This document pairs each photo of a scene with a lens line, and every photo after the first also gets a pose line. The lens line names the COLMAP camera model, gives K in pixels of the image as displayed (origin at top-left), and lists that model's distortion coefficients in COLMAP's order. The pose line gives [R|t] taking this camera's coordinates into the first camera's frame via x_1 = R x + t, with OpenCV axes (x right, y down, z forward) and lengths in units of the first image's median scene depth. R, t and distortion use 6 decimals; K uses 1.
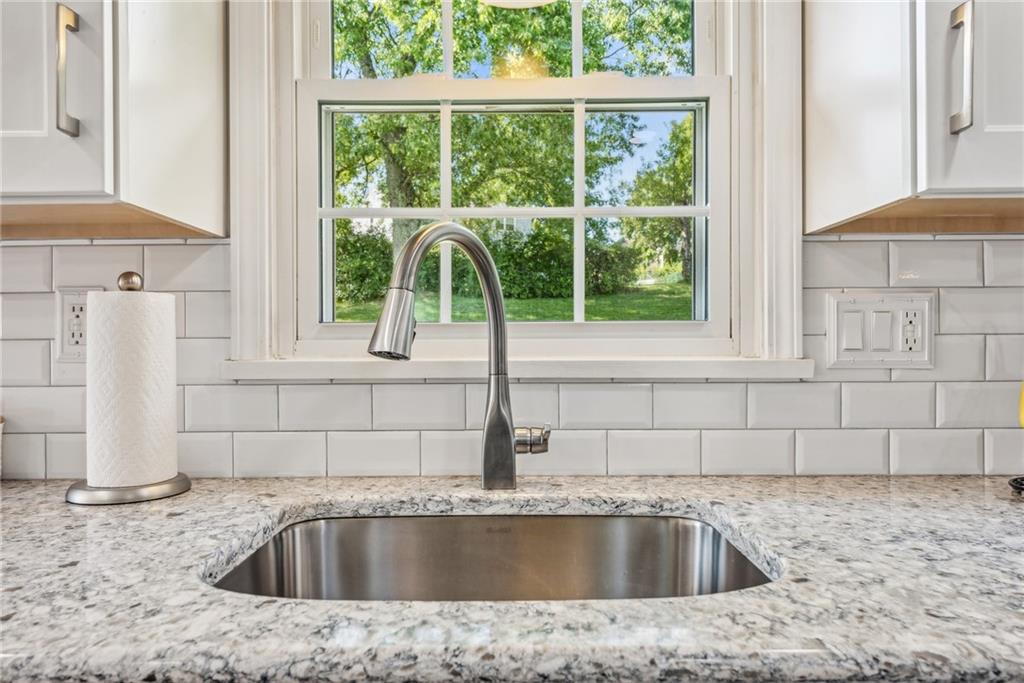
lens RADIAL K [[683.8, 0, 512.0], [0, 683.8, 341.5], [0, 0, 1]] dist [-0.006167, -0.002197]
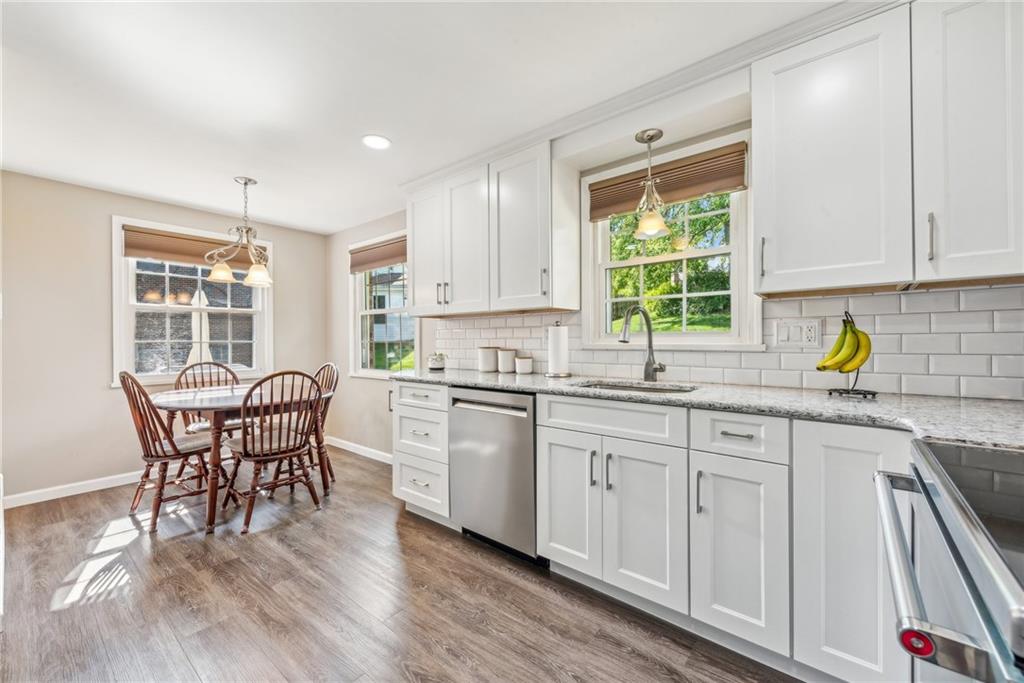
lens RADIAL K [[409.1, 0, 512.0], [0, 409.1, 341.5], [0, 0, 1]] dist [0.000128, 0.000000]
pose [[0.772494, 0.000779, -0.635022, 0.712058], [0.004218, 0.999971, 0.006358, 0.000129], [0.635008, -0.007589, 0.772468, -0.964412]]
